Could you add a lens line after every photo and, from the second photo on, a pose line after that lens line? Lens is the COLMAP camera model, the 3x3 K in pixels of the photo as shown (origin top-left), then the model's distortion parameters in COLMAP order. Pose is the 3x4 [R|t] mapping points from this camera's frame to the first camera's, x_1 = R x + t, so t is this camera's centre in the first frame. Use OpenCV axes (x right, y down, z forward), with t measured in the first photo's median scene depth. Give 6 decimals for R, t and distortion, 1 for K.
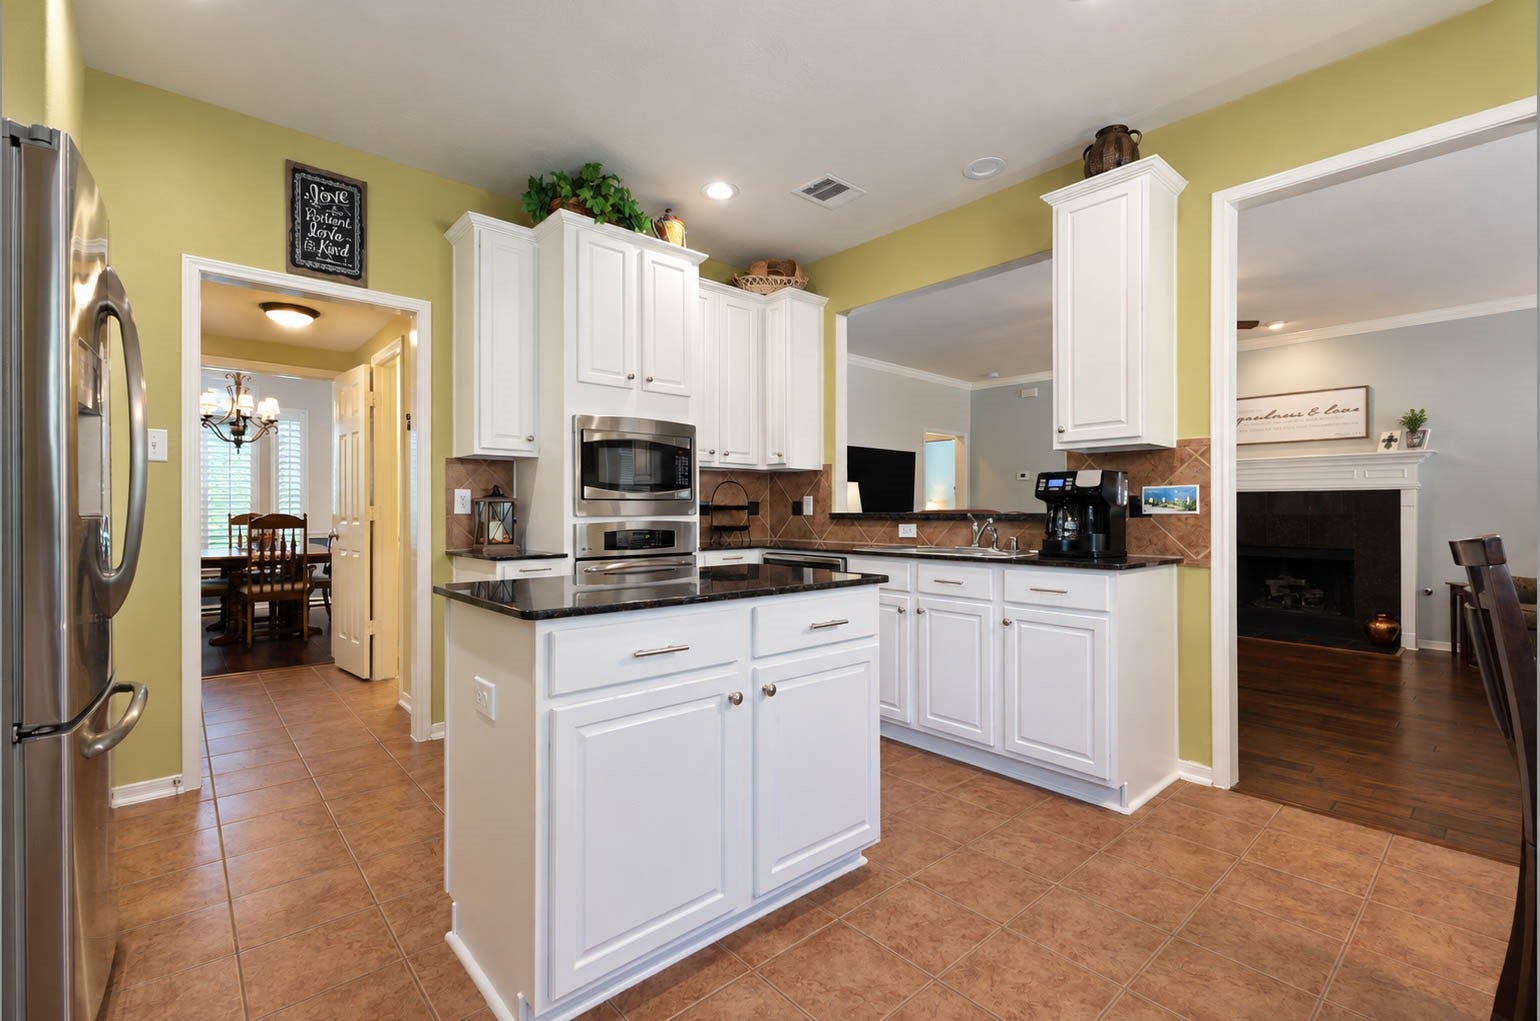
lens RADIAL K [[667.6, 0, 786.2], [0, 667.6, 502.5], [0, 0, 1]] dist [0.001838, 0.000463]
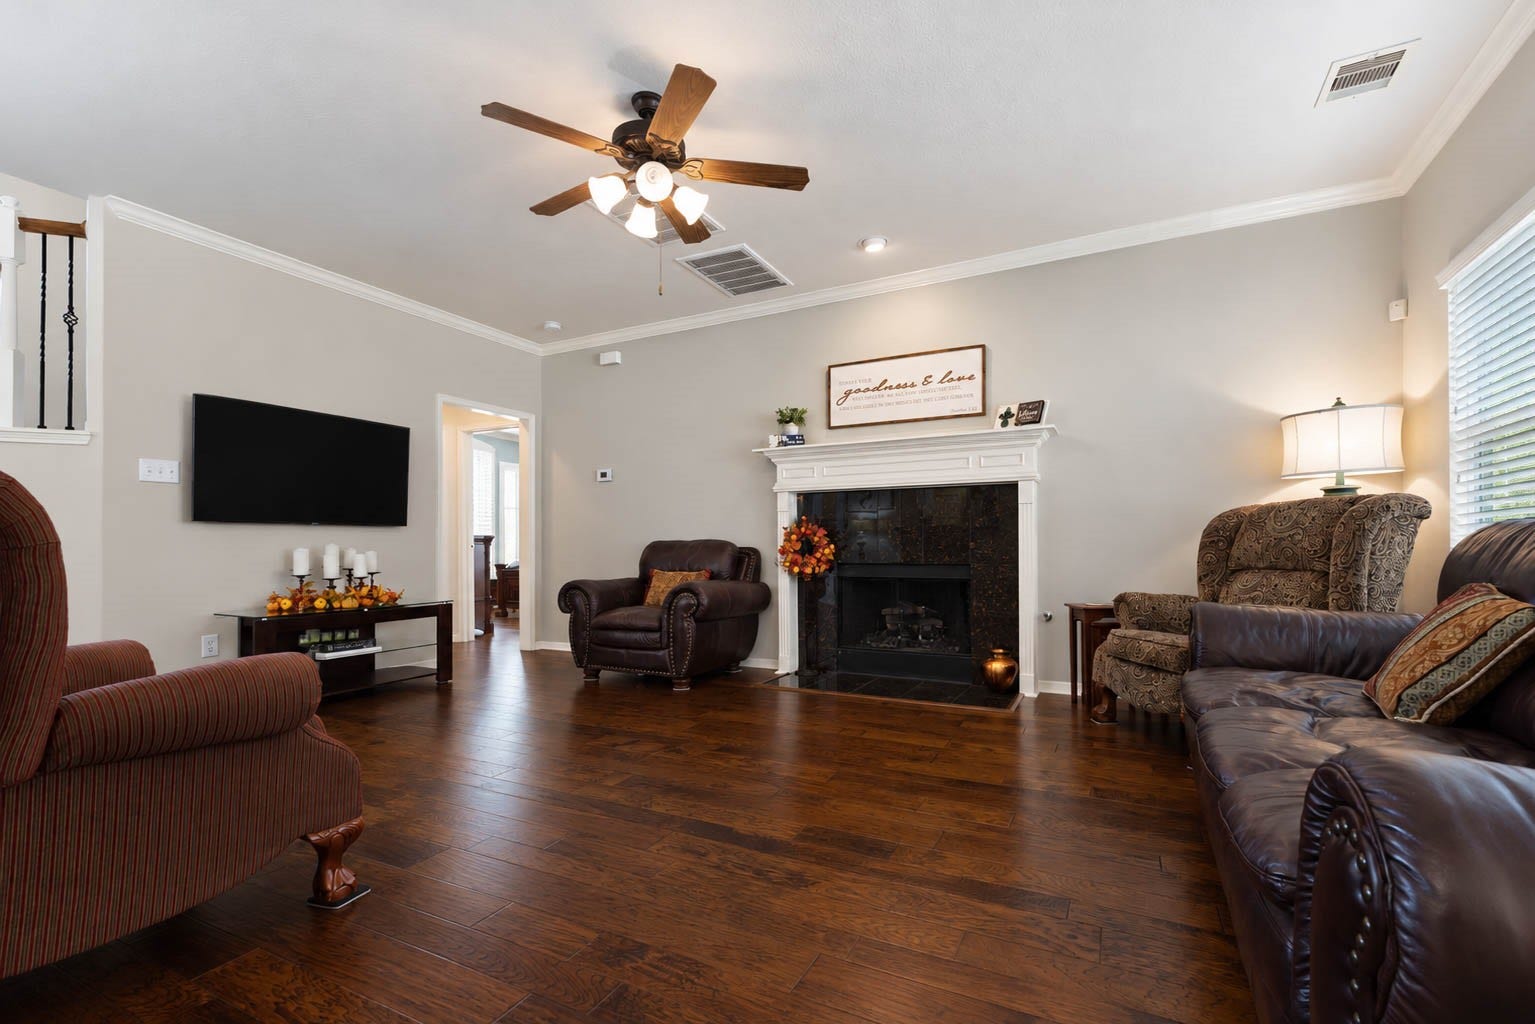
lens RADIAL K [[671.6, 0, 773.5], [0, 671.6, 541.3], [0, 0, 1]] dist [0.001013, 0.000116]
pose [[0.935782, -0.008892, 0.352467, 0.415513], [0.007495, 0.999958, 0.005328, 0.043054], [-0.352500, -0.002344, 0.935809, 0.411879]]
